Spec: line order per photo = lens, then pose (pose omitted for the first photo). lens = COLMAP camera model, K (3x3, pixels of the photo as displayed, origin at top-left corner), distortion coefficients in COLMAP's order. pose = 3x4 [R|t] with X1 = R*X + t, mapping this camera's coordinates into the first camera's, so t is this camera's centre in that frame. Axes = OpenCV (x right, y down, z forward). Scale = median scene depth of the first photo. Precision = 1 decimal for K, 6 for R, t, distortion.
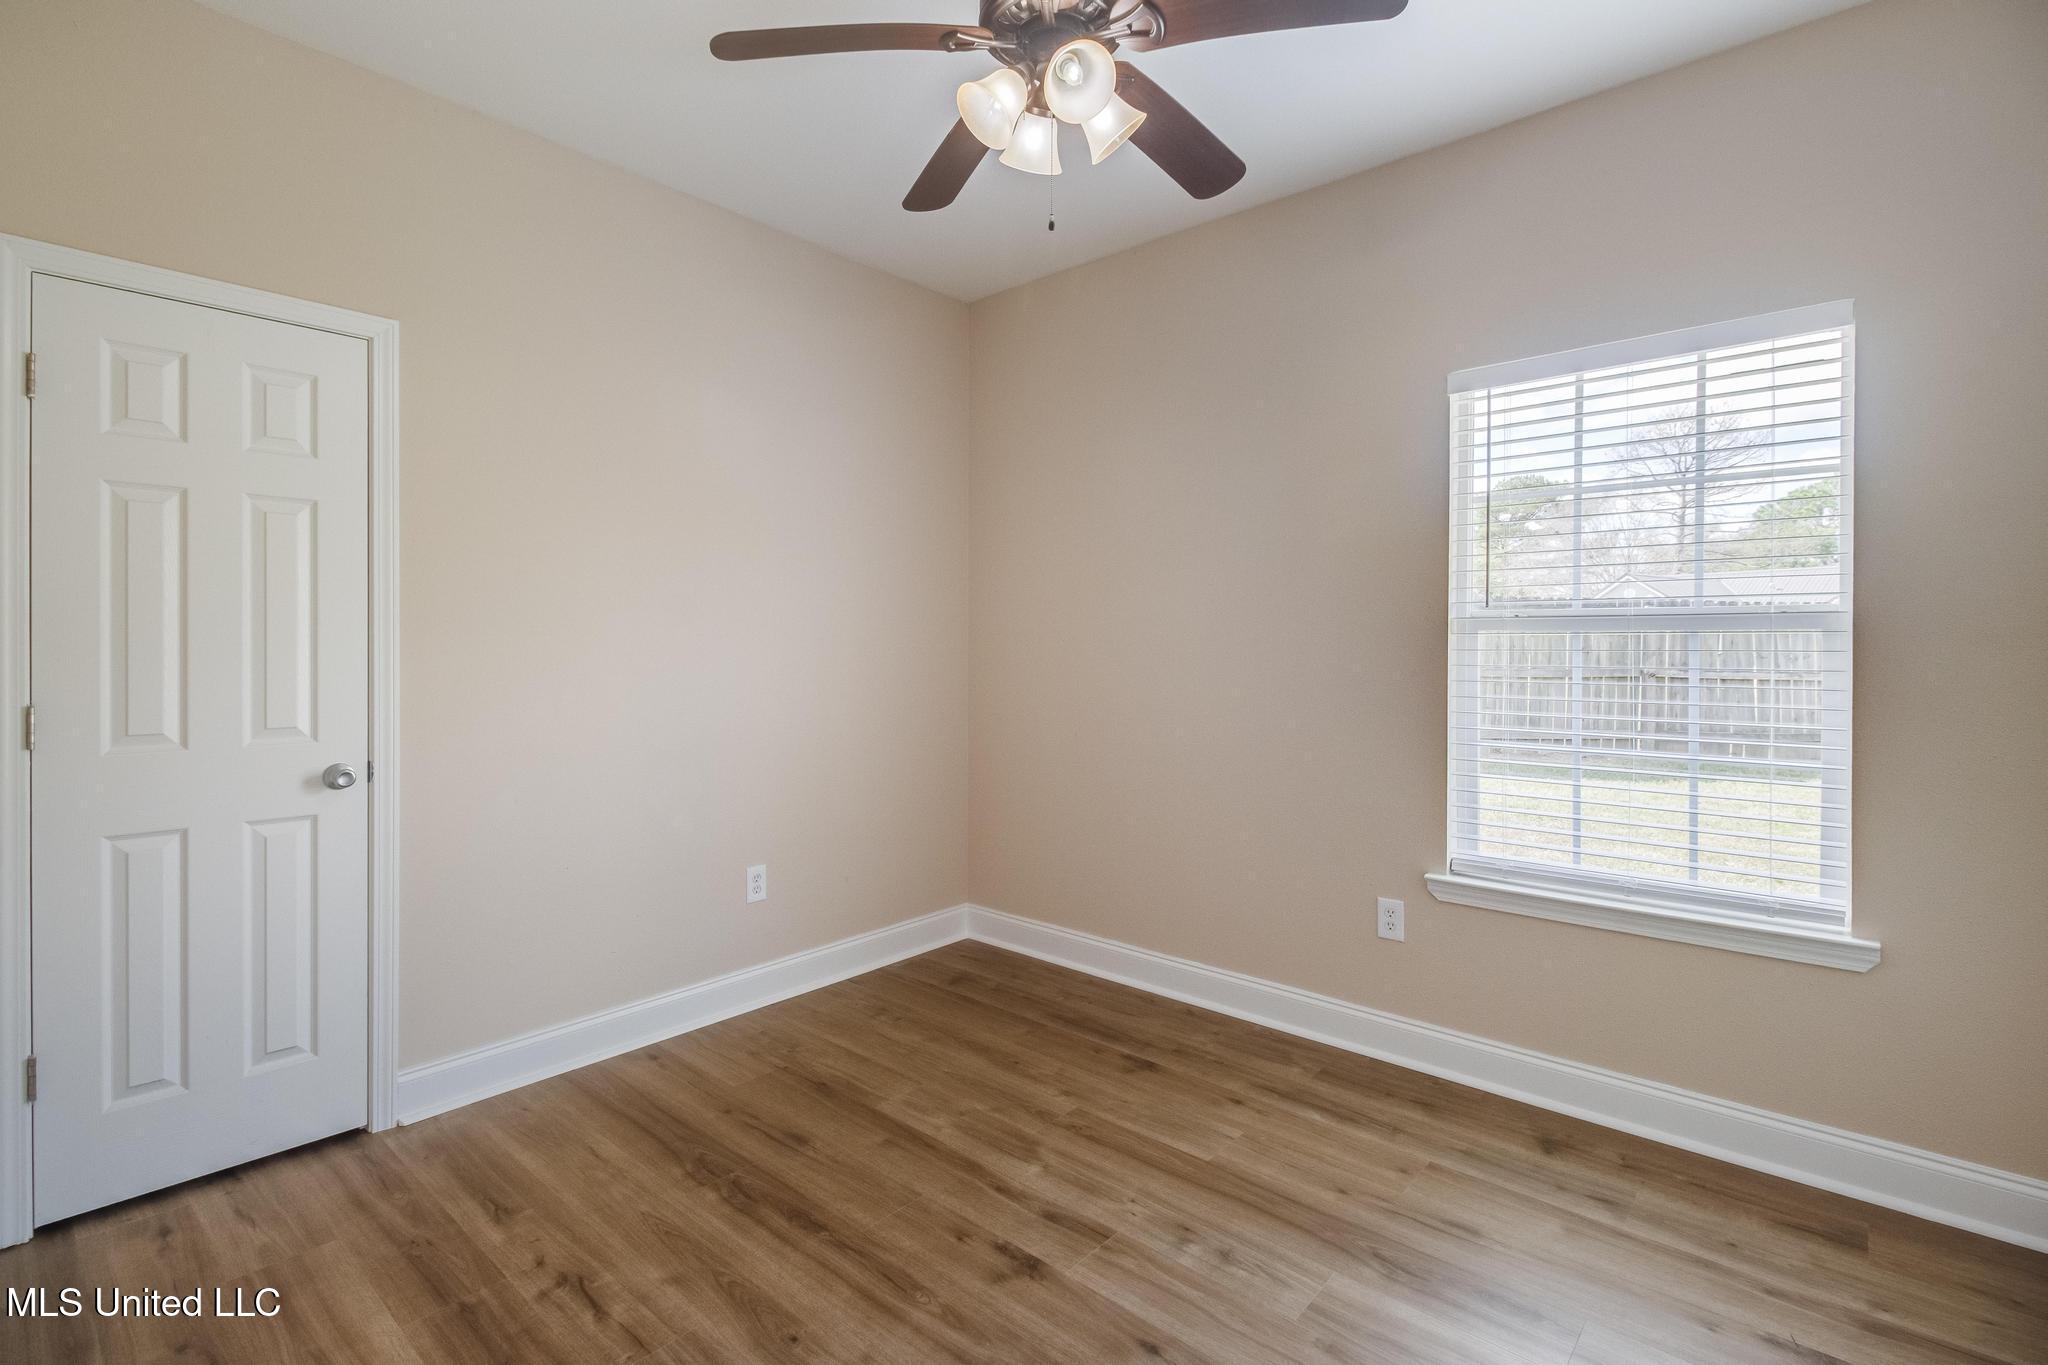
lens RADIAL K [[942.8, 0, 1001.7], [0, 942.8, 660.7], [0, 0, 1]] dist [0.003220, -0.000093]
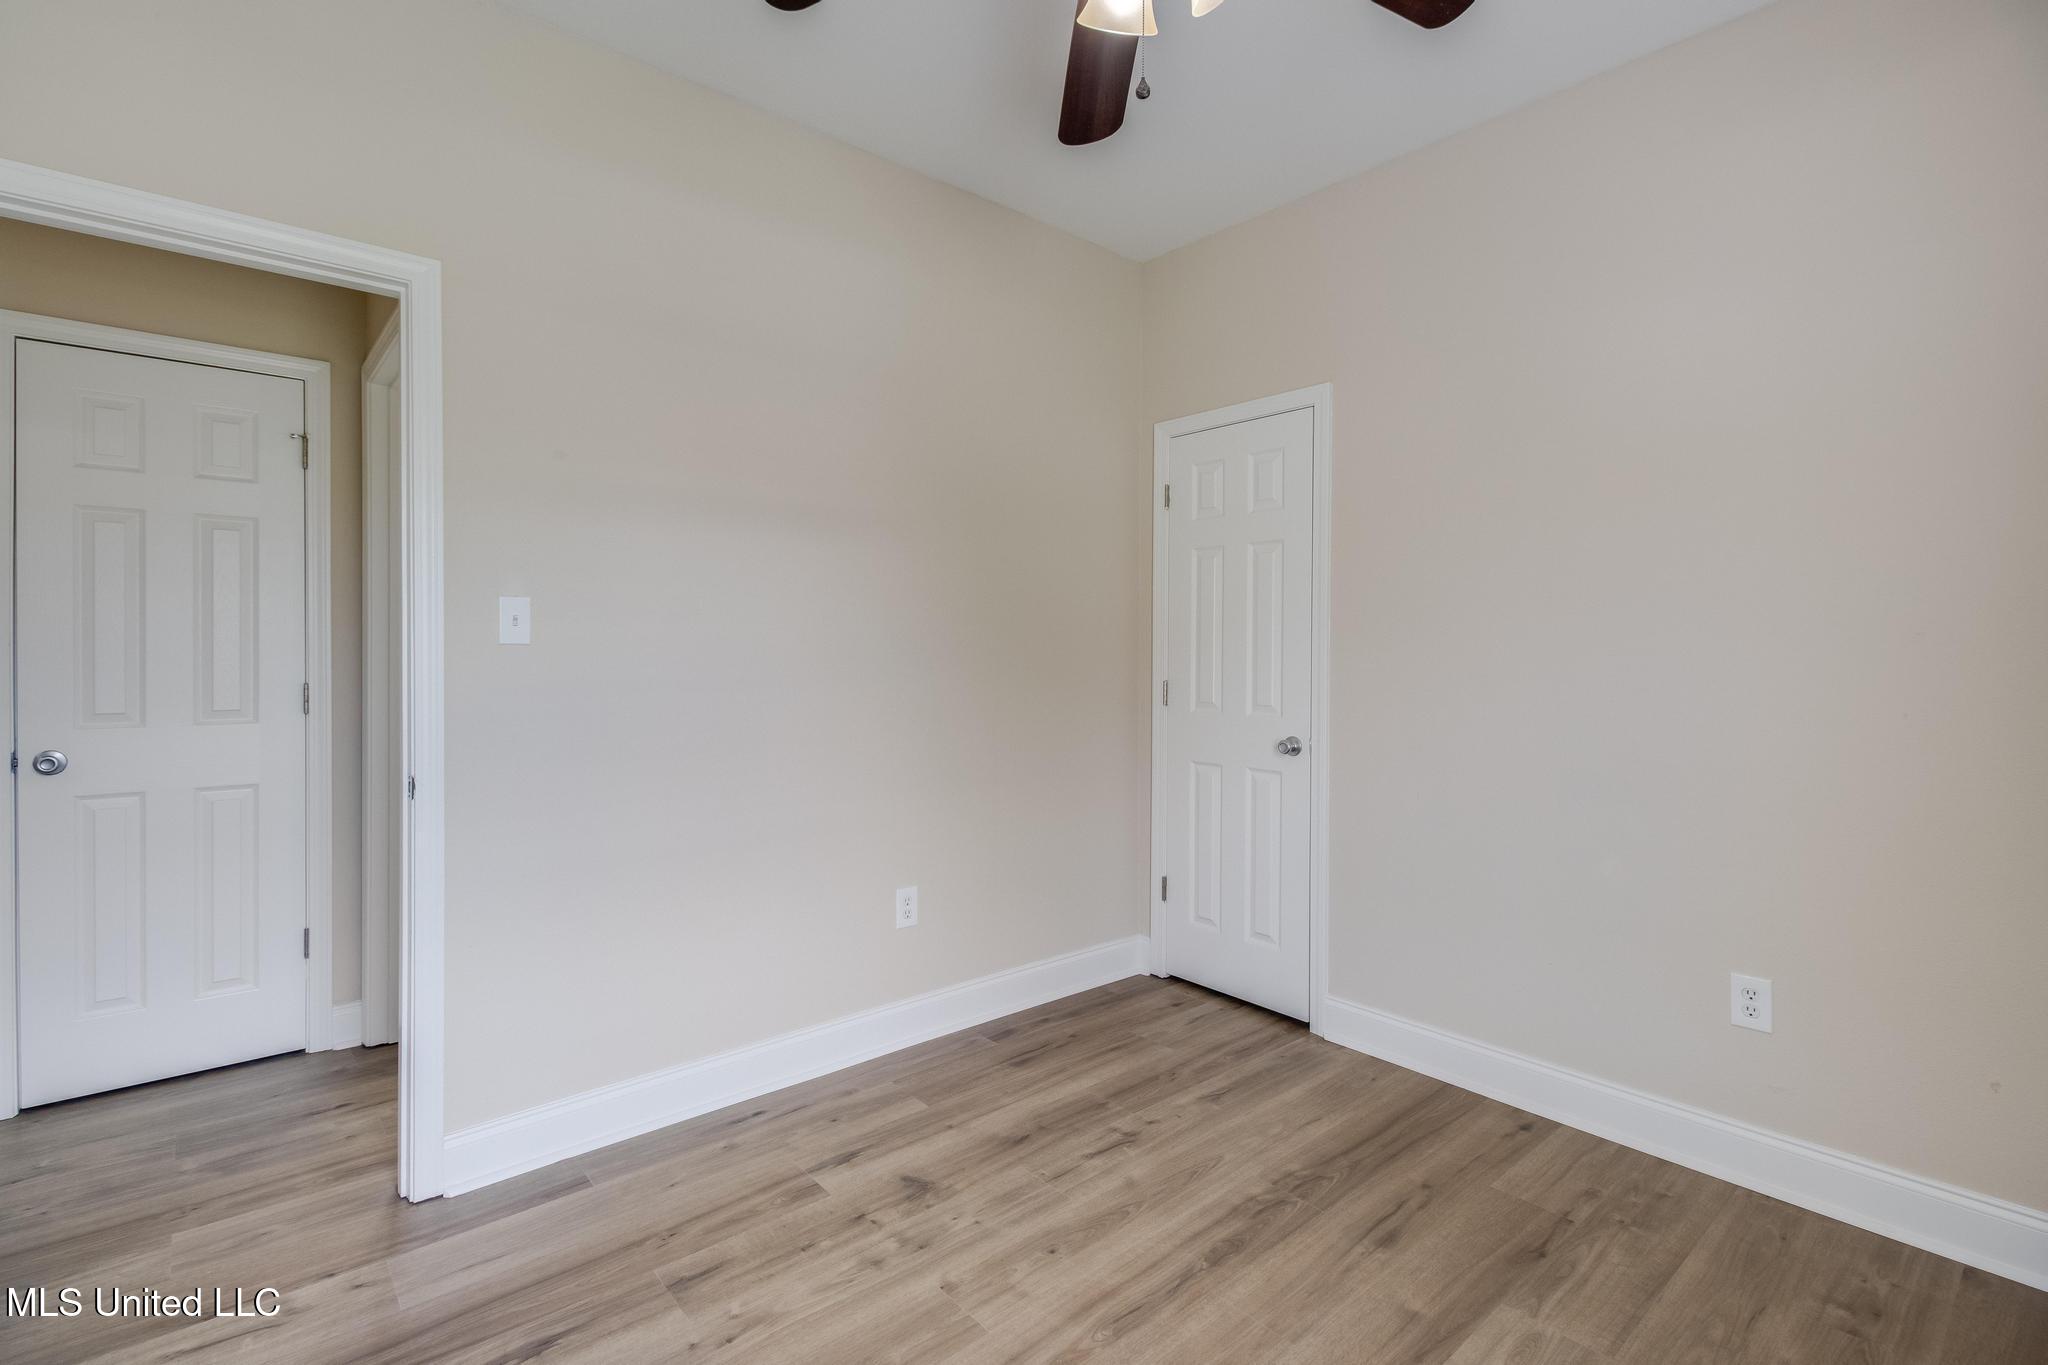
lens RADIAL K [[942.8, 0, 1001.7], [0, 942.8, 660.7], [0, 0, 1]] dist [0.003220, -0.000093]
pose [[-0.150504, 0.007465, -0.988581, 0.759824], [-0.011634, 0.999889, 0.009321, -0.004697], [0.988541, 0.012904, -0.150400, 0.917031]]
